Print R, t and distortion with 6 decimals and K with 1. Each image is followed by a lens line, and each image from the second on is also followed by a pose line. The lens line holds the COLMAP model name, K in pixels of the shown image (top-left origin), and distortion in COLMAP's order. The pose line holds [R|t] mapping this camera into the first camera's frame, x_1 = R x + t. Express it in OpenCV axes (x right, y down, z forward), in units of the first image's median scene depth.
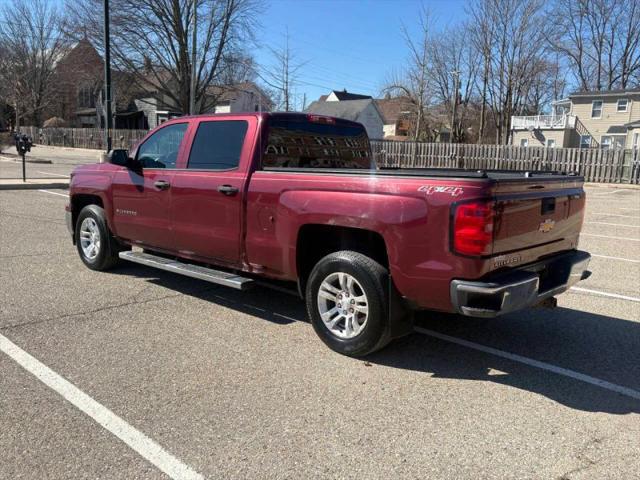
lens RADIAL K [[576.4, 0, 309.5], [0, 576.4, 239.3], [0, 0, 1]] dist [0.030393, -0.006747]
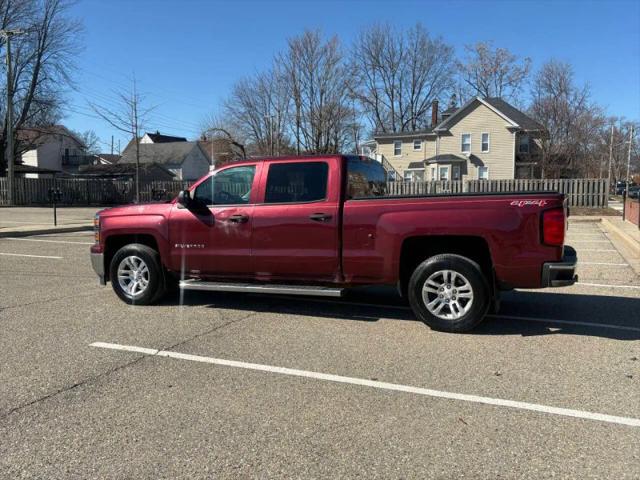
lens RADIAL K [[576.4, 0, 309.5], [0, 576.4, 239.3], [0, 0, 1]] dist [0.030393, -0.006747]
pose [[0.943306, -0.067916, 0.324902, -0.060863], [0.090152, 0.994470, -0.053866, 0.002703], [-0.319447, 0.080103, 0.944212, -0.015489]]
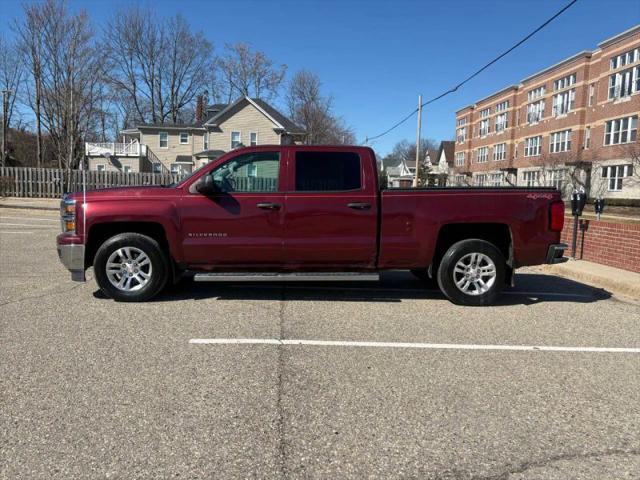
lens RADIAL K [[576.7, 0, 320.0], [0, 576.7, 240.0], [0, 0, 1]] dist [0.047726, -0.003817]
pose [[0.692632, -0.079167, 0.716934, -0.122447], [0.109839, 0.993943, 0.003640, -0.002588], [-0.712879, 0.076226, 0.697132, 0.018181]]
